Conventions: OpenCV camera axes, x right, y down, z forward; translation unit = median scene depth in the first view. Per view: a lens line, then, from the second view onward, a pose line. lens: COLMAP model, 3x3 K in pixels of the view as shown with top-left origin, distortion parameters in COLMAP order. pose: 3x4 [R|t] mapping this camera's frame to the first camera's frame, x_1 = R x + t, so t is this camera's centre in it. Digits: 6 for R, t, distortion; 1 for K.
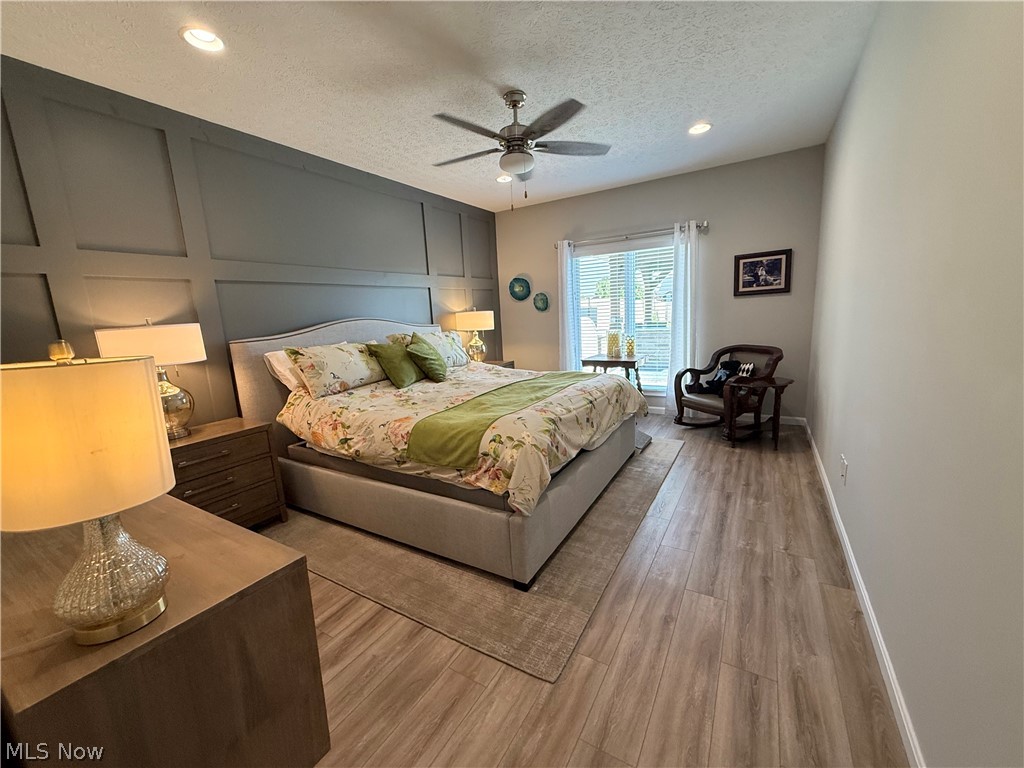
lens RADIAL K [[408.4, 0, 510.3], [0, 408.4, 384.5], [0, 0, 1]] dist [-0.001268, 0.000908]
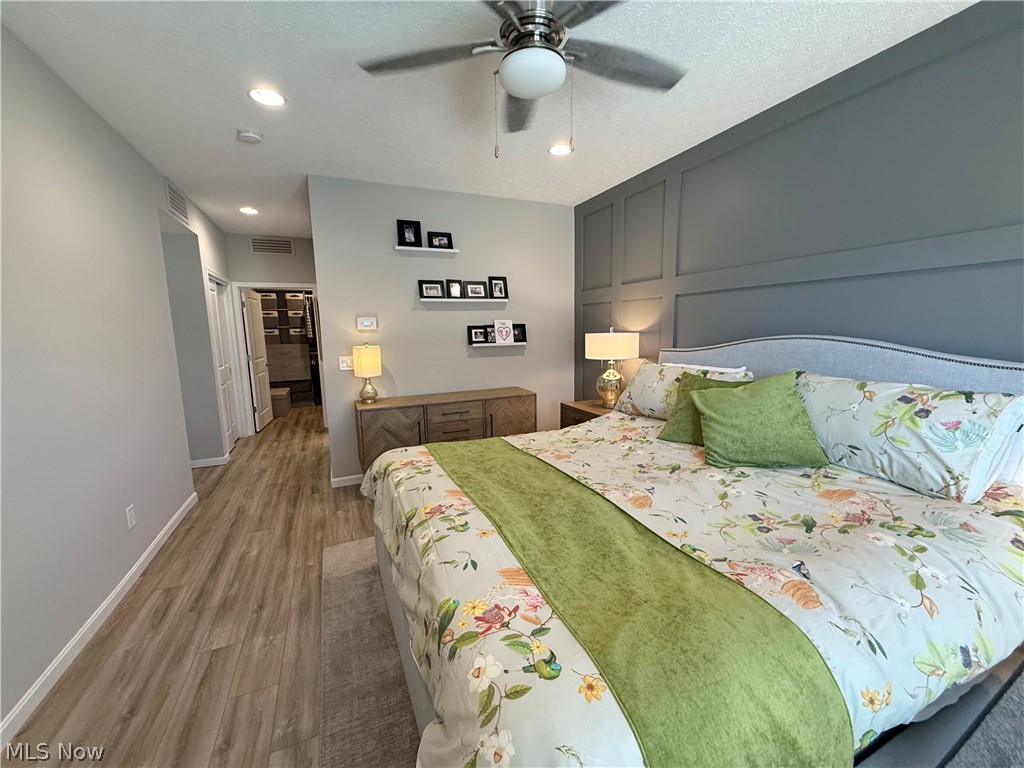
lens RADIAL K [[408.4, 0, 510.3], [0, 408.4, 384.5], [0, 0, 1]] dist [-0.001268, 0.000908]
pose [[-0.569798, 0.177196, -0.802454, 0.622711], [-0.097797, 0.954916, 0.280304, -0.361788], [0.815945, 0.238194, -0.526780, 1.592201]]
